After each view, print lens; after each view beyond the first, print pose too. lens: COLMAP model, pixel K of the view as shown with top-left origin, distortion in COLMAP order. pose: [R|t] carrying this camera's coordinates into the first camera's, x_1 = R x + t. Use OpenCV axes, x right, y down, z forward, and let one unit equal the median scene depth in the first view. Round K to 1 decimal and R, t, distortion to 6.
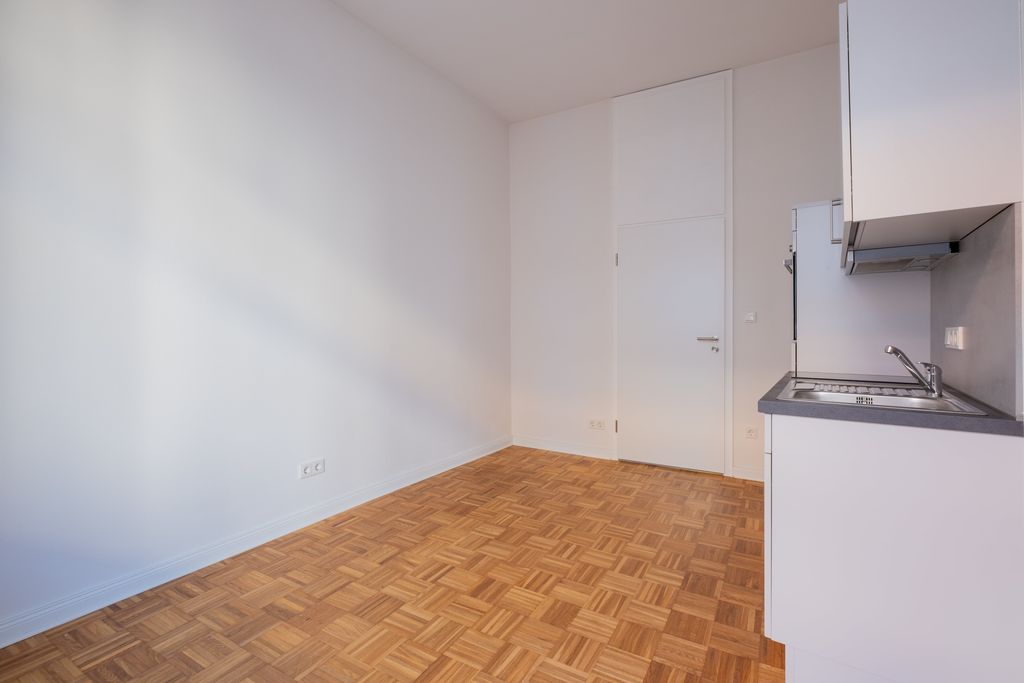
lens RADIAL K [[462.2, 0, 510.0], [0, 462.2, 331.5], [0, 0, 1]] dist [0.000194, -0.000065]
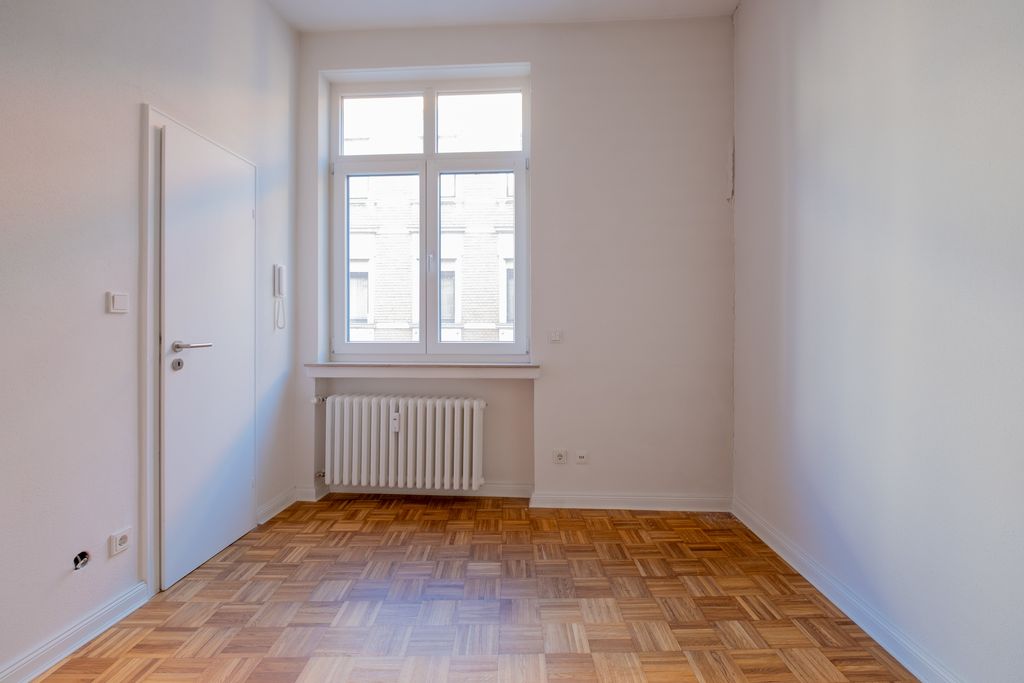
lens RADIAL K [[462.2, 0, 510.0], [0, 462.2, 331.5], [0, 0, 1]] dist [0.000194, -0.000065]
pose [[-0.864655, 0.015377, -0.502130, 0.156342], [0.015821, 0.999869, 0.003376, -0.010070], [0.502116, -0.005025, -0.864785, 1.134325]]
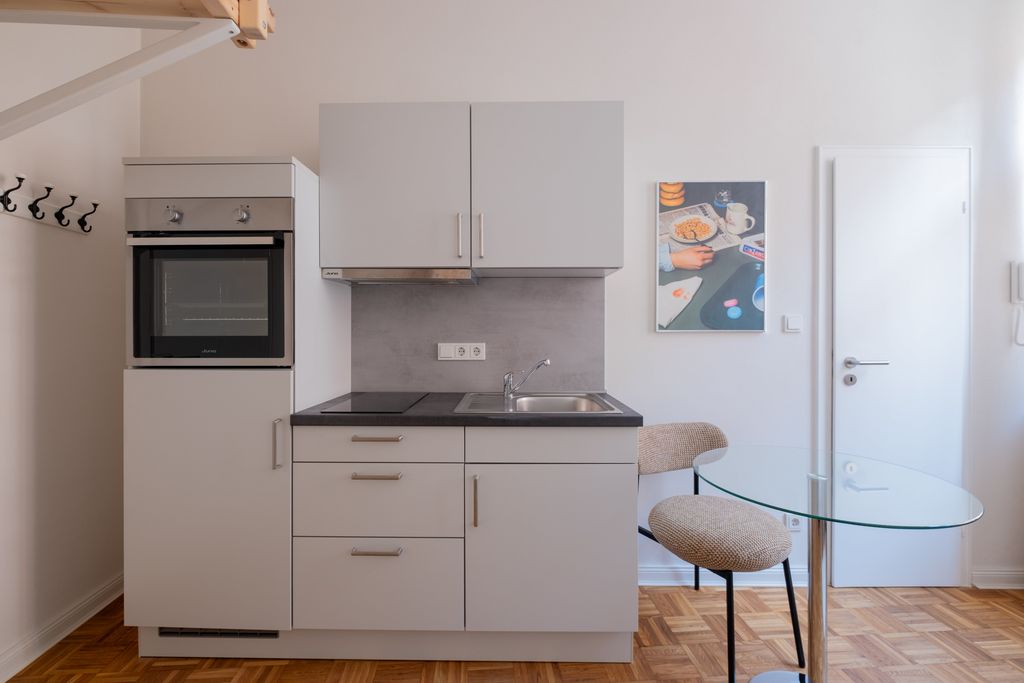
lens RADIAL K [[444.9, 0, 507.9], [0, 444.9, 335.6], [0, 0, 1]] dist [-0.001088, -0.000042]
pose [[-0.561062, 0.005543, 0.827755, -0.080994], [-0.003514, 0.999953, -0.009078, -0.031256], [-0.827766, -0.008002, -0.561016, 1.116541]]
